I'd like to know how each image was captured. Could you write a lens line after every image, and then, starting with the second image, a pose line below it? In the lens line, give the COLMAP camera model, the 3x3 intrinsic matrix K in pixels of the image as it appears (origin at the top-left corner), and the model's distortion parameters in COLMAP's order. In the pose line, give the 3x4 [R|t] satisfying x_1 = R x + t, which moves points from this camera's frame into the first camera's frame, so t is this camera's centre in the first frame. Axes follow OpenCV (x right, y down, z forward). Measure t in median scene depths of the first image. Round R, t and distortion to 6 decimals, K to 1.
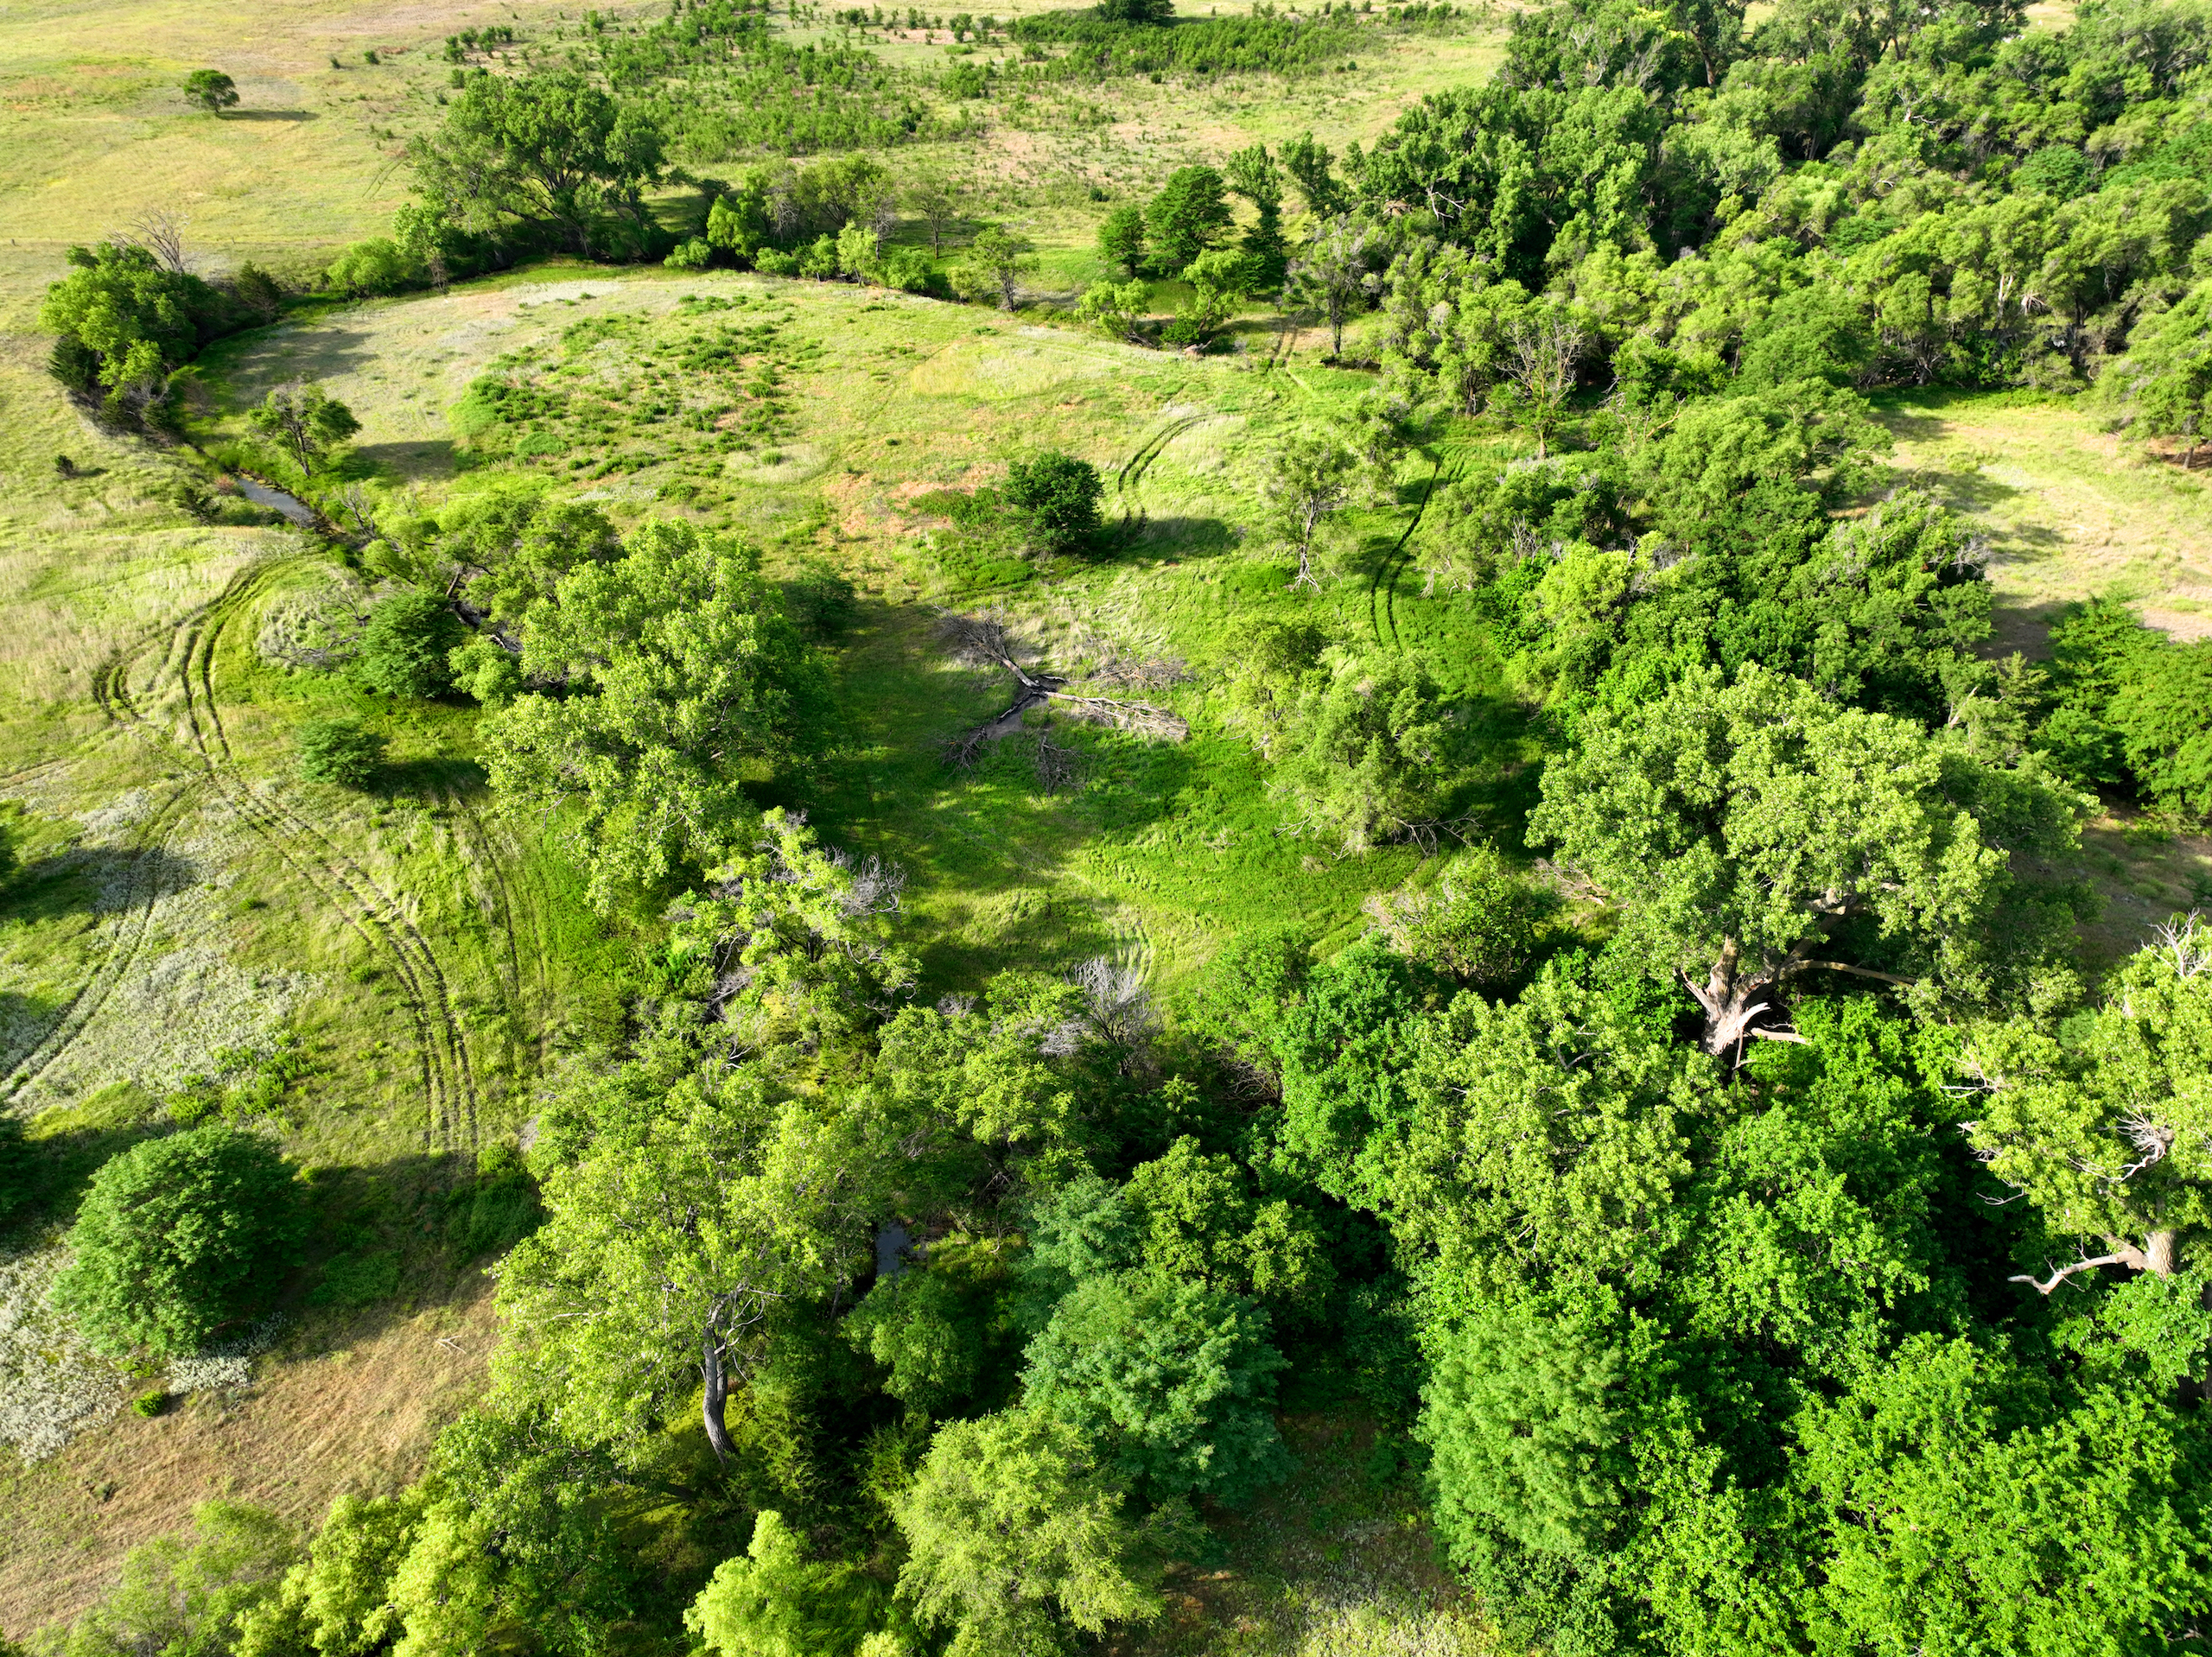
lens RADIAL K [[1567.2, 0, 1108.7], [0, 1567.2, 830.9], [0, 0, 1]] dist [0.001568, 0.022241]
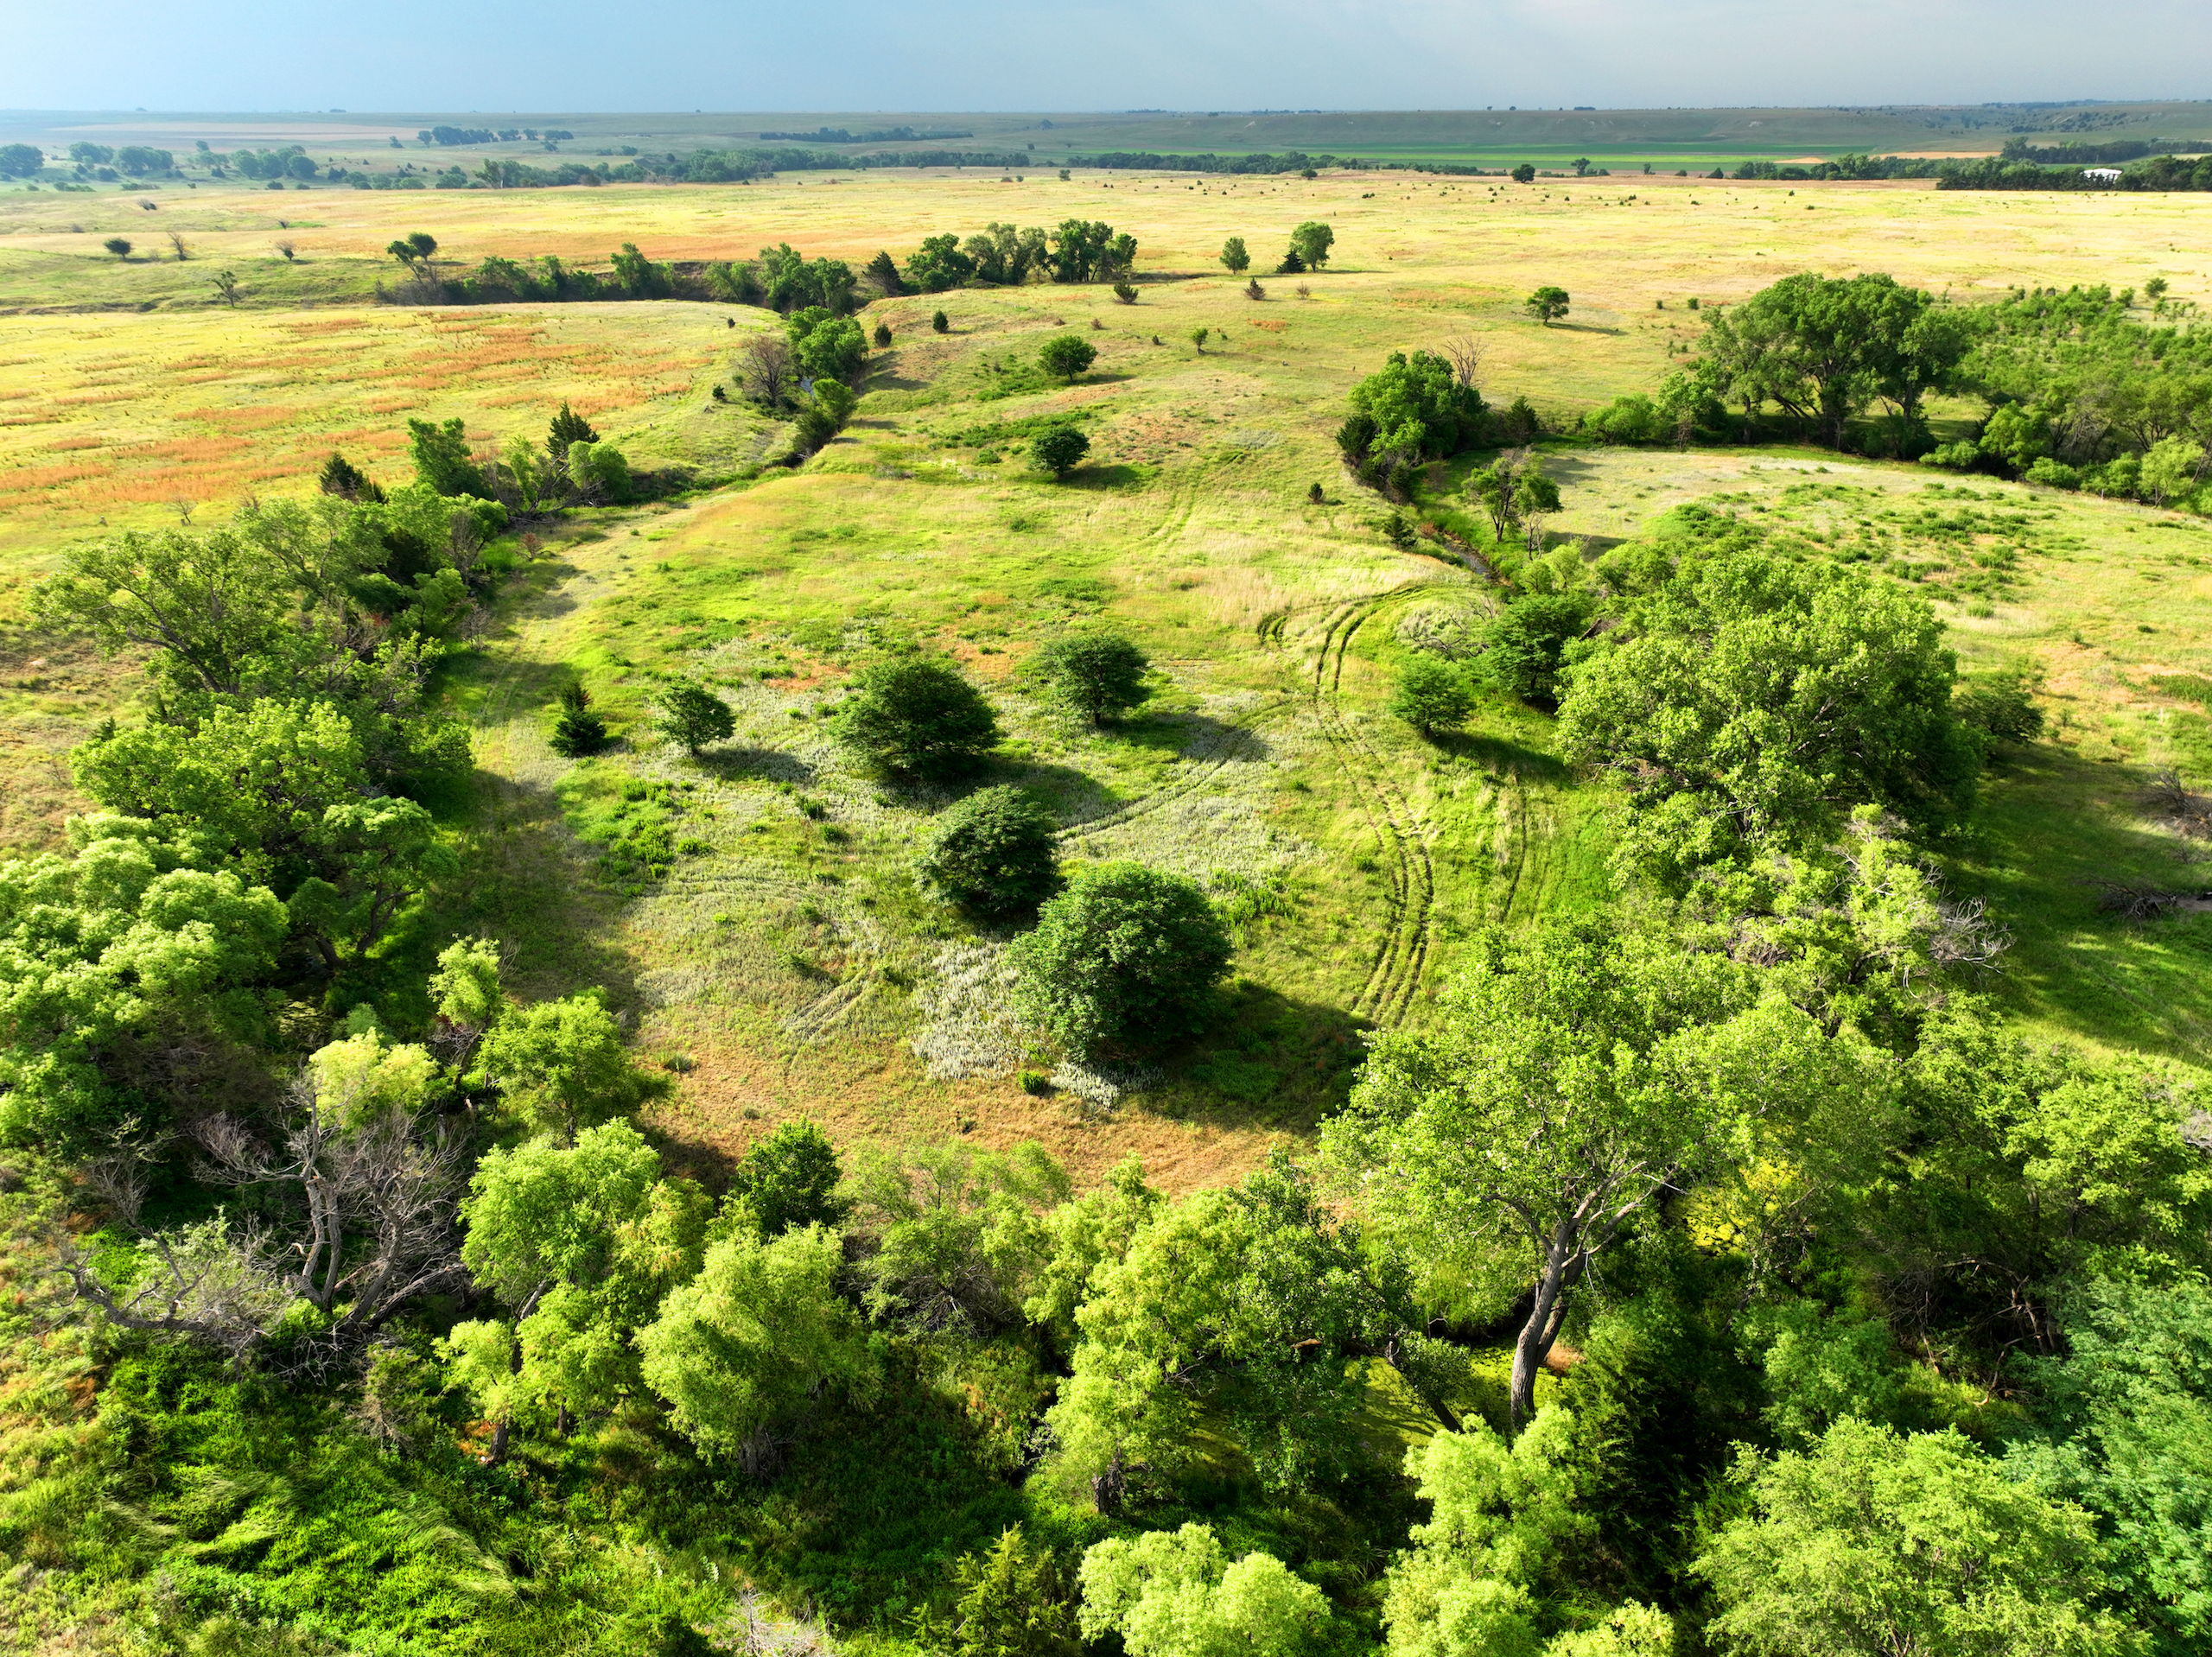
lens RADIAL K [[1567.2, 0, 1110.7], [0, 1567.2, 829.2], [0, 0, 1]] dist [0.001568, 0.022241]
pose [[0.735766, 0.285799, -0.613976, -0.000027], [-0.403207, 0.913264, -0.058074, 0.136240], [0.544125, 0.290288, 0.787185, 0.102453]]
